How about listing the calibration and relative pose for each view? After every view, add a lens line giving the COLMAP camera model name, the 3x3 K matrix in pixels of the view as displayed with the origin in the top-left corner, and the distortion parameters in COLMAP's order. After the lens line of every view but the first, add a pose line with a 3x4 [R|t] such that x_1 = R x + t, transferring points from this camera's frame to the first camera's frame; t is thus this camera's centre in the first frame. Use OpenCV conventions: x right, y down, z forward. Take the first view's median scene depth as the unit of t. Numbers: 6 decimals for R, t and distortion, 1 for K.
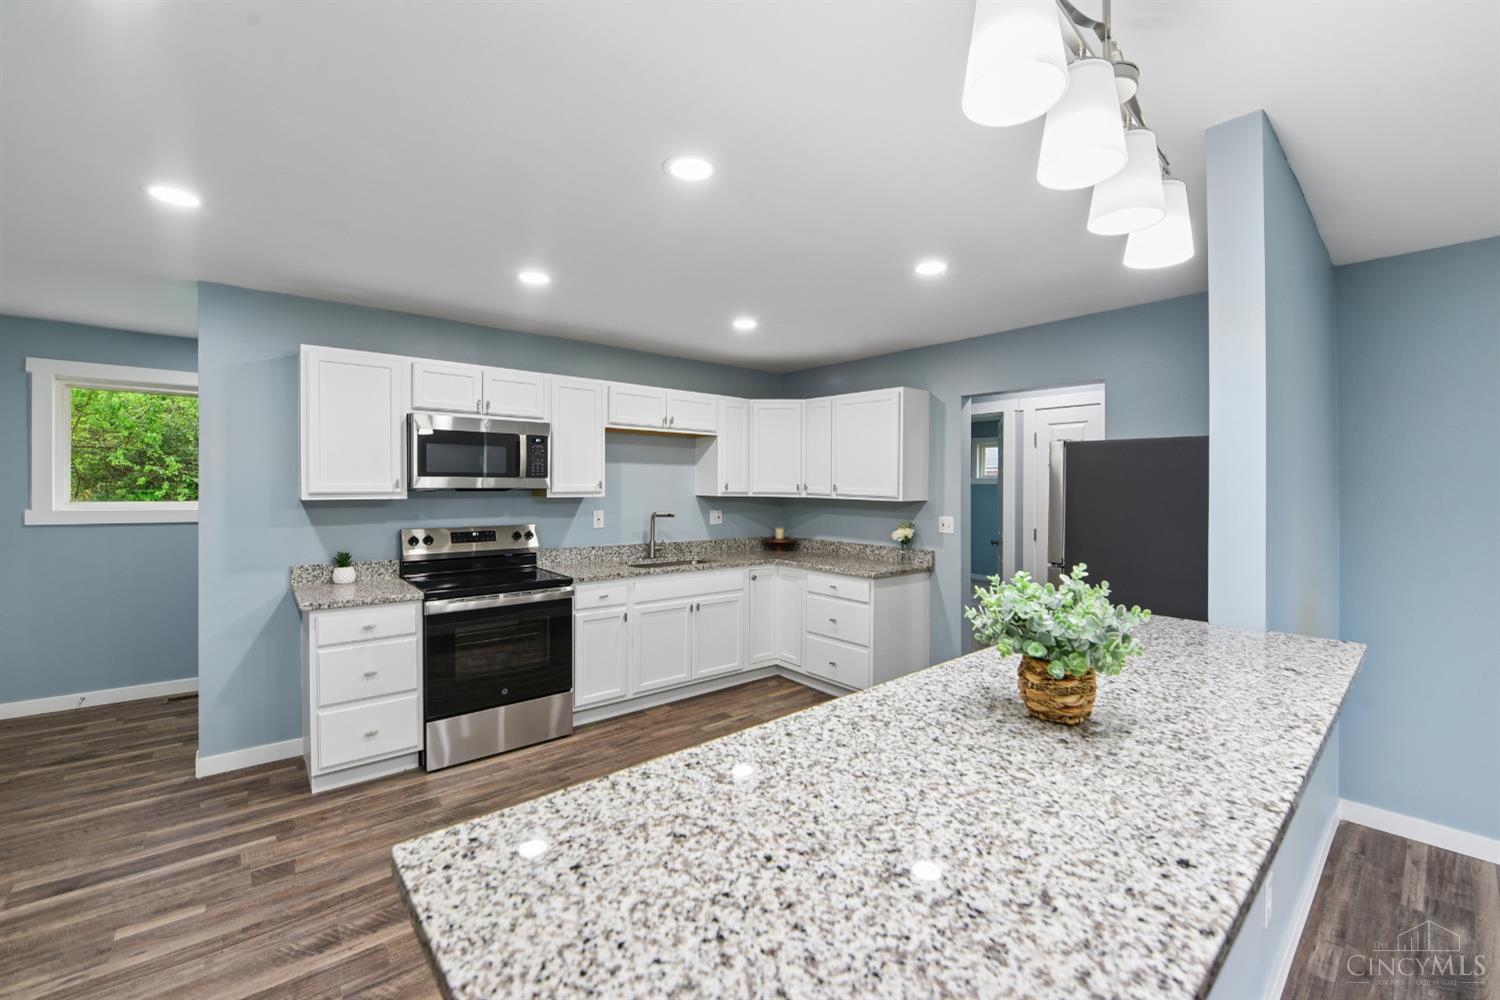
lens RADIAL K [[591.7, 0, 768.8], [0, 591.7, 498.7], [0, 0, 1]] dist [-0.007177, -0.000165]
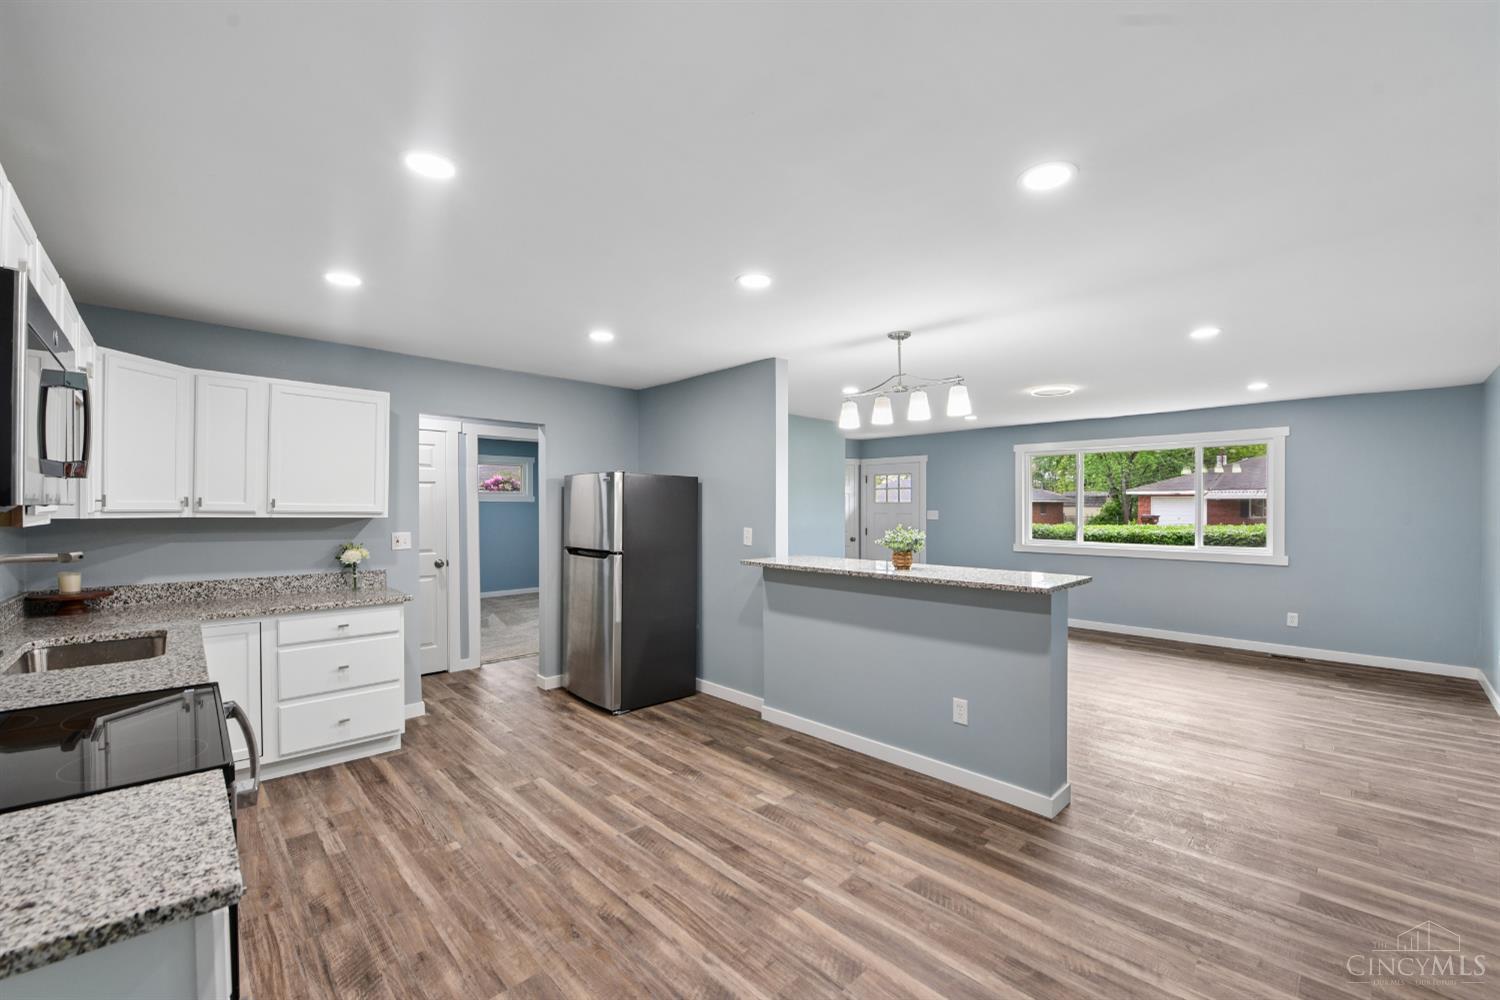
lens RADIAL K [[615.5, 0, 761.7], [0, 615.5, 502.5], [0, 0, 1]] dist [-0.004518, -0.000749]
pose [[-0.040983, 0.003459, 0.999154, -0.817419], [0.019155, 0.999813, -0.002676, -0.004982], [-0.998976, 0.019029, -0.041042, 0.514377]]
